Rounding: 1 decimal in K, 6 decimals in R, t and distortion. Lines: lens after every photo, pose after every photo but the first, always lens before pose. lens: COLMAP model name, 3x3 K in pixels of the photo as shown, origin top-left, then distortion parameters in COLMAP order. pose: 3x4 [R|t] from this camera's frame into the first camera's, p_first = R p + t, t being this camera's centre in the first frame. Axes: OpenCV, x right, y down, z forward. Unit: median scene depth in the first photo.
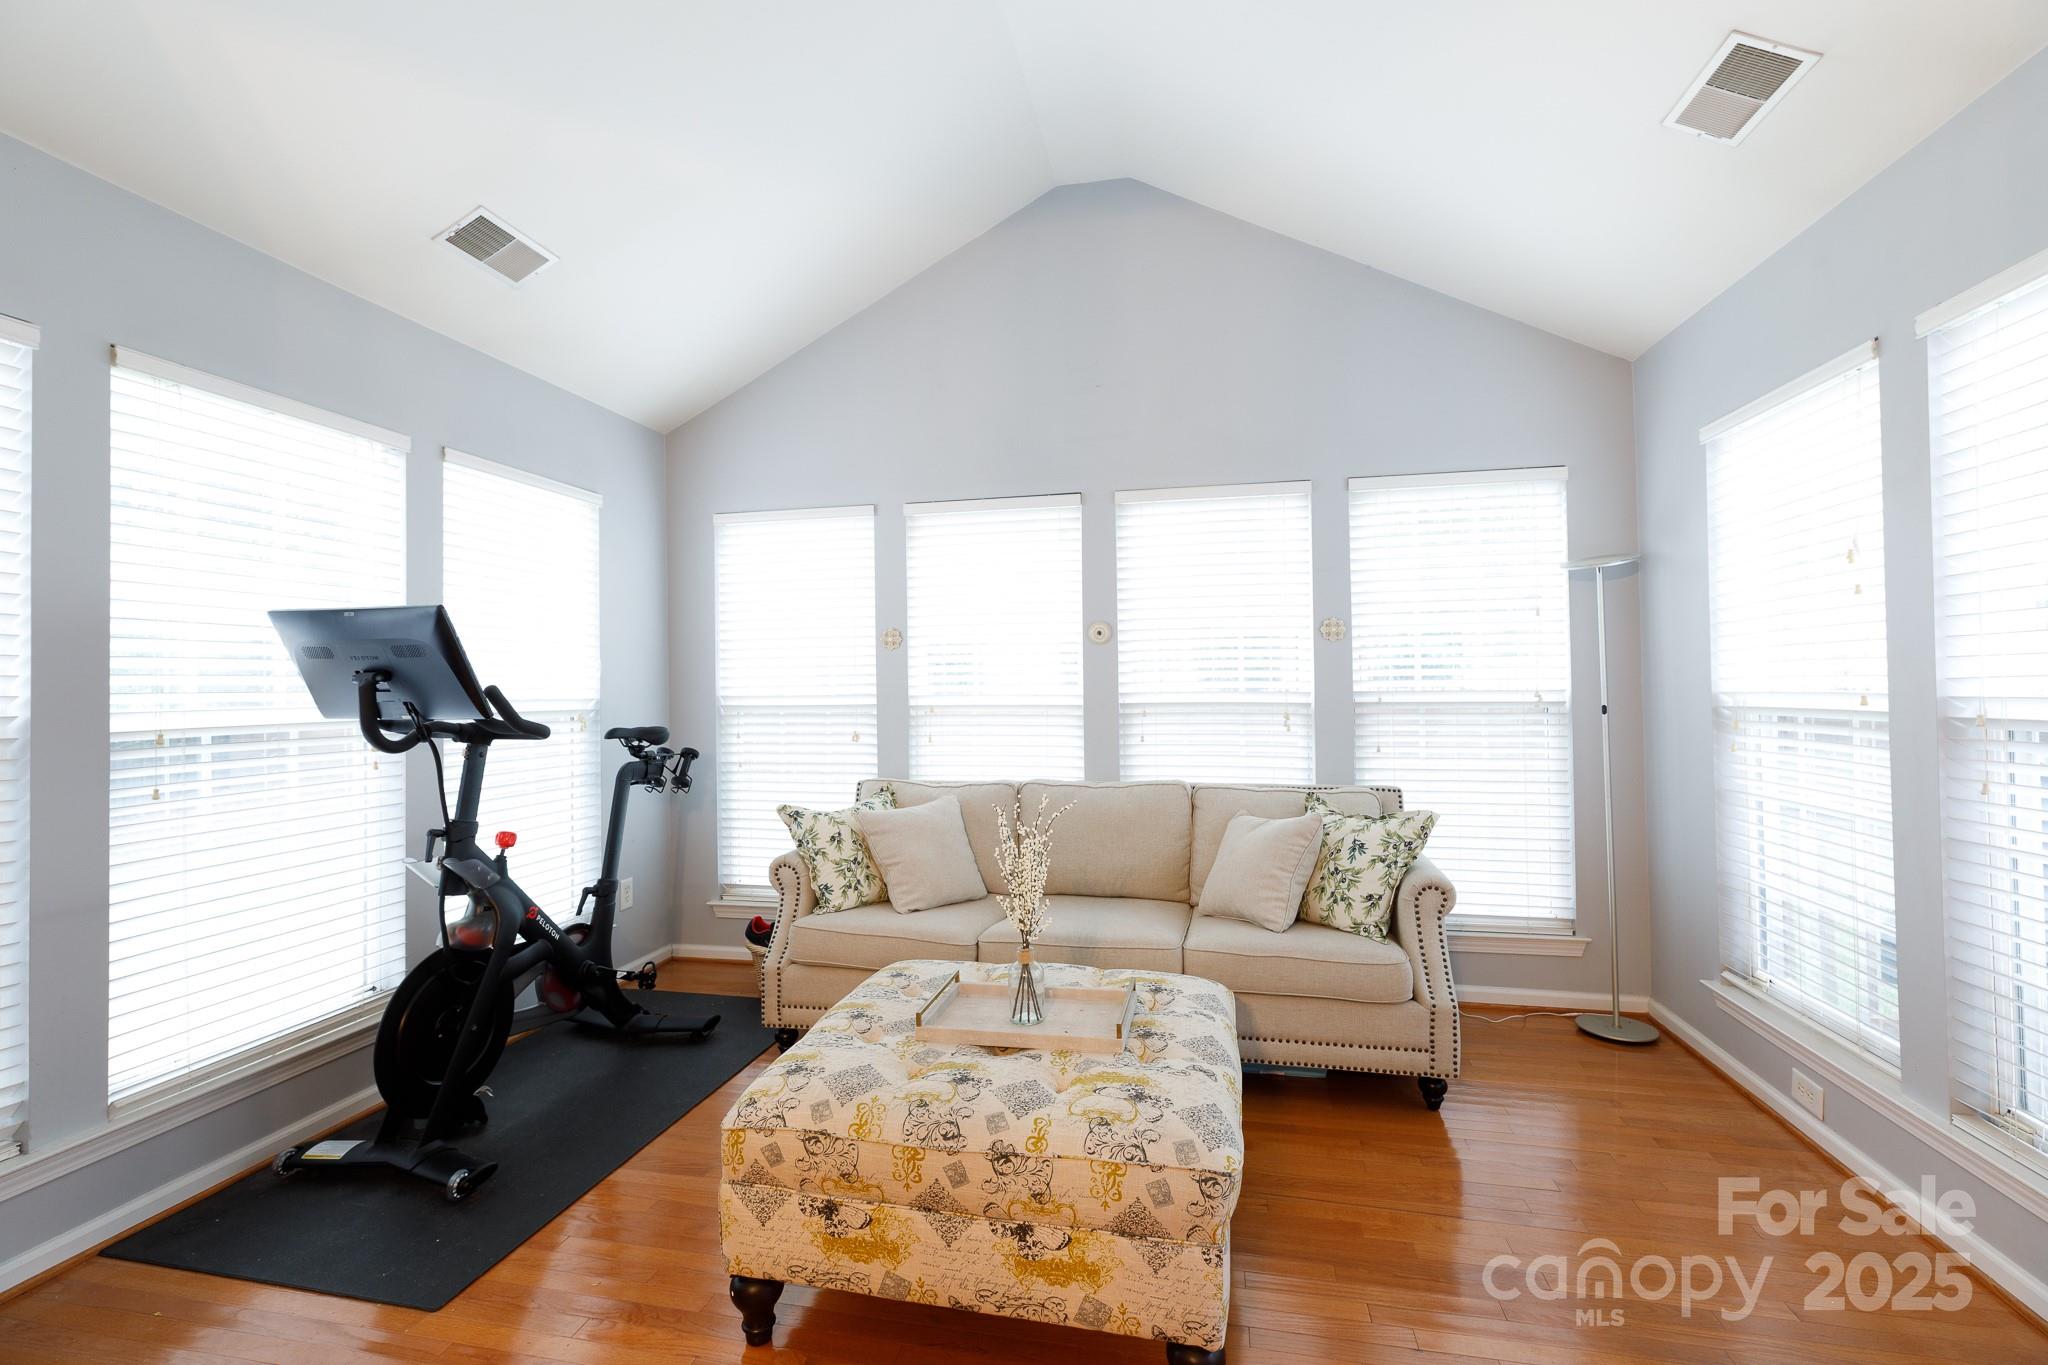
lens RADIAL K [[908.9, 0, 1037.6], [0, 908.9, 674.5], [0, 0, 1]] dist [0.004601, 0.001385]
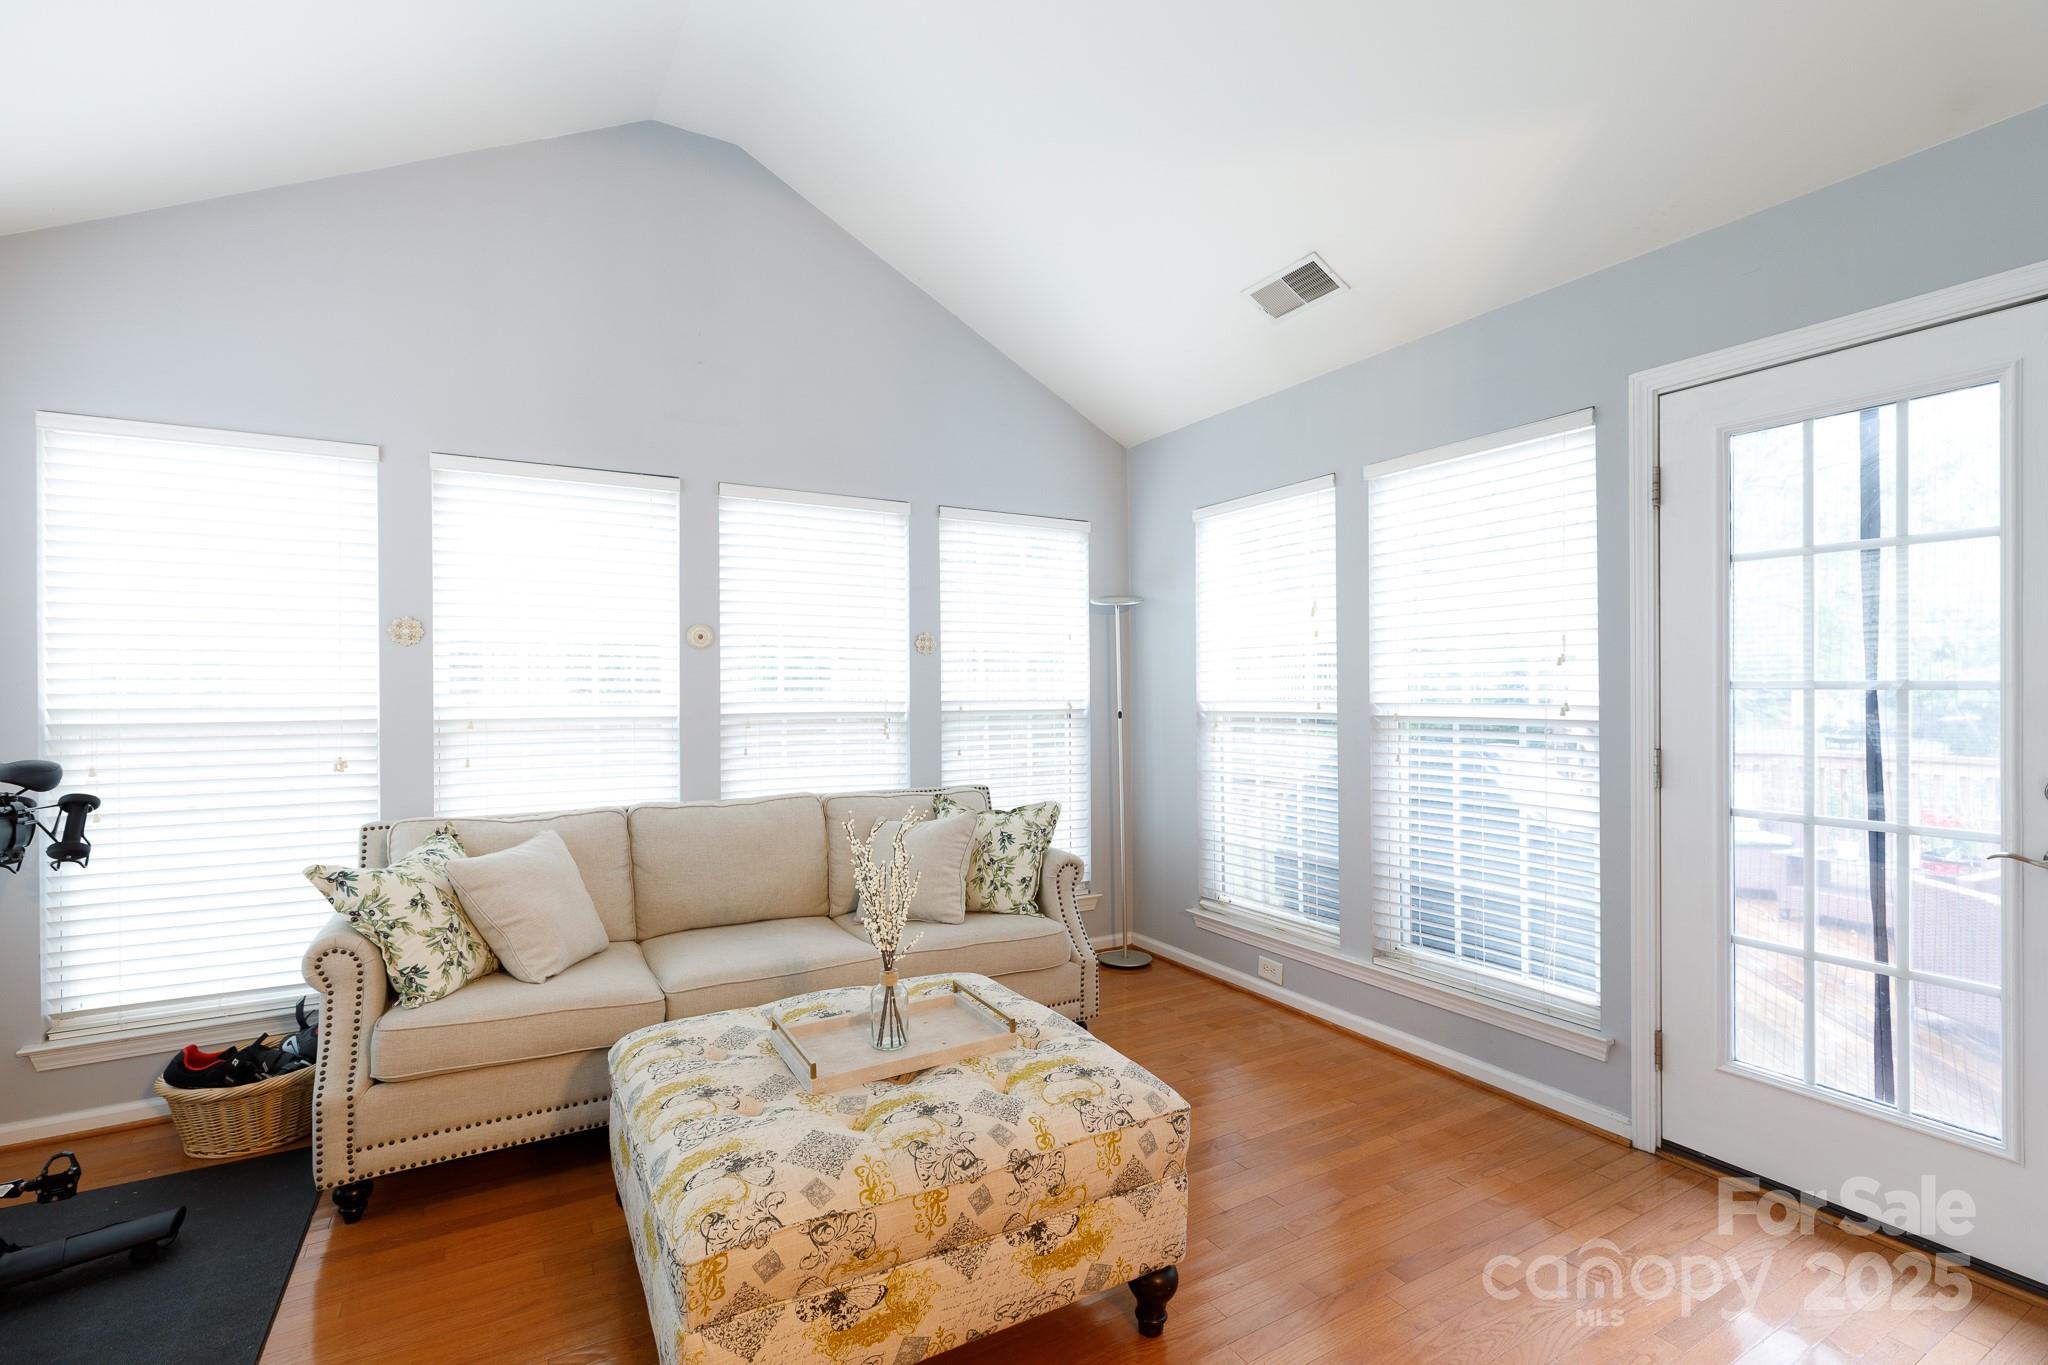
lens RADIAL K [[908.9, 0, 1030.7], [0, 908.9, 695.0], [0, 0, 1]] dist [0.004601, 0.001385]
pose [[0.744106, 0.004372, 0.668047, -0.365245], [-0.010036, 0.999939, 0.004635, 0.005914], [-0.667986, -0.010154, 0.744104, 0.134209]]
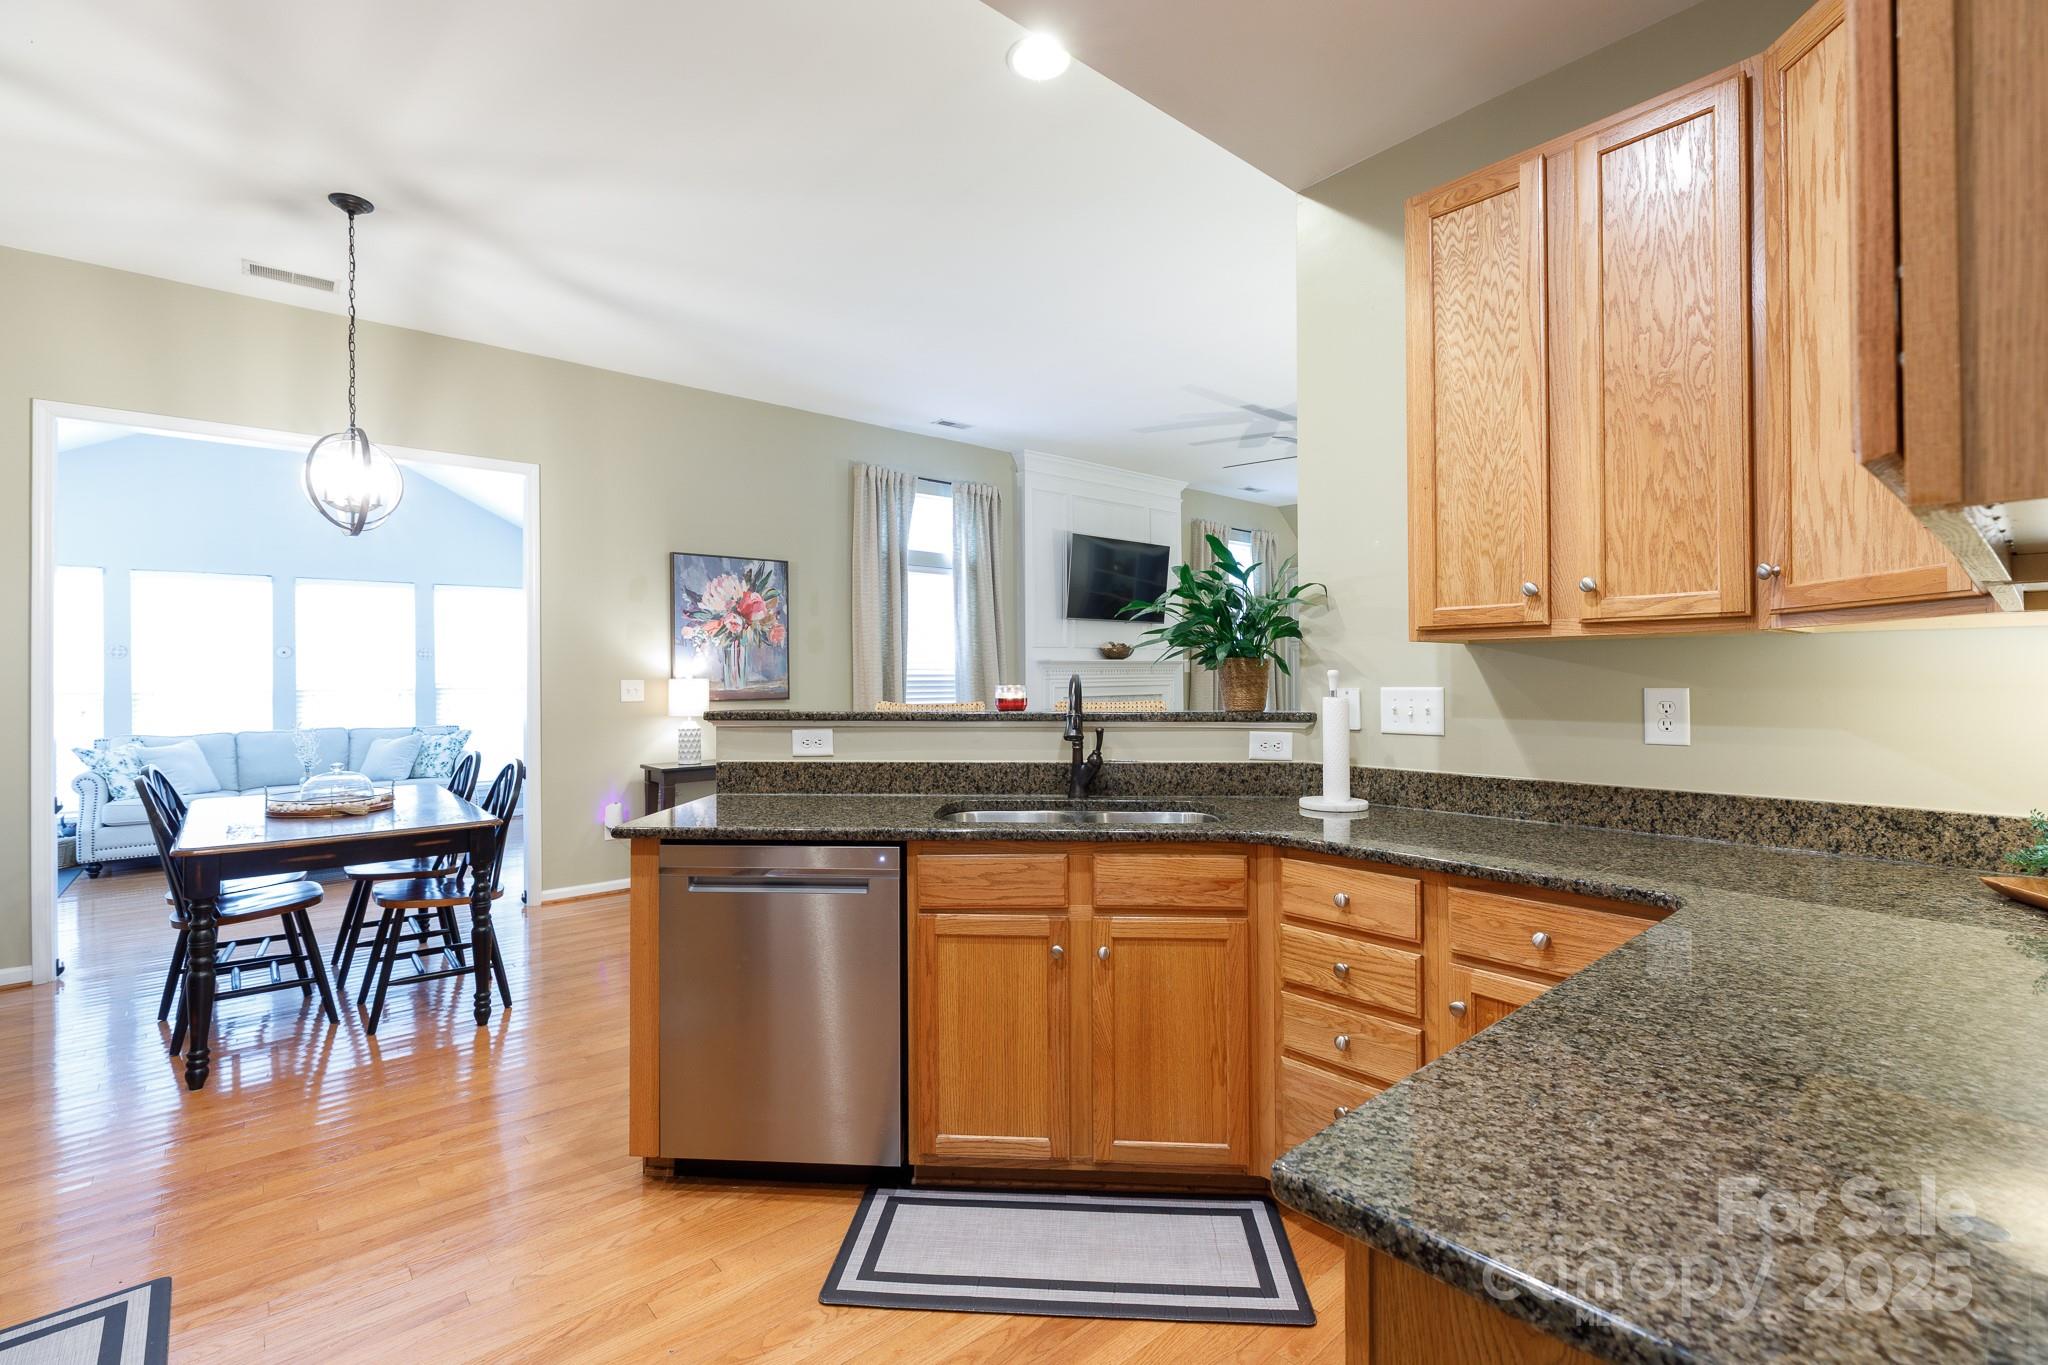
lens RADIAL K [[908.9, 0, 1026.9], [0, 908.9, 668.8], [0, 0, 1]] dist [0.004601, 0.001385]
pose [[0.607531, 0.007791, 0.794258, -0.620161], [-0.005484, 0.999969, -0.005615, -0.012755], [-0.794277, -0.000944, 0.607555, -1.711535]]
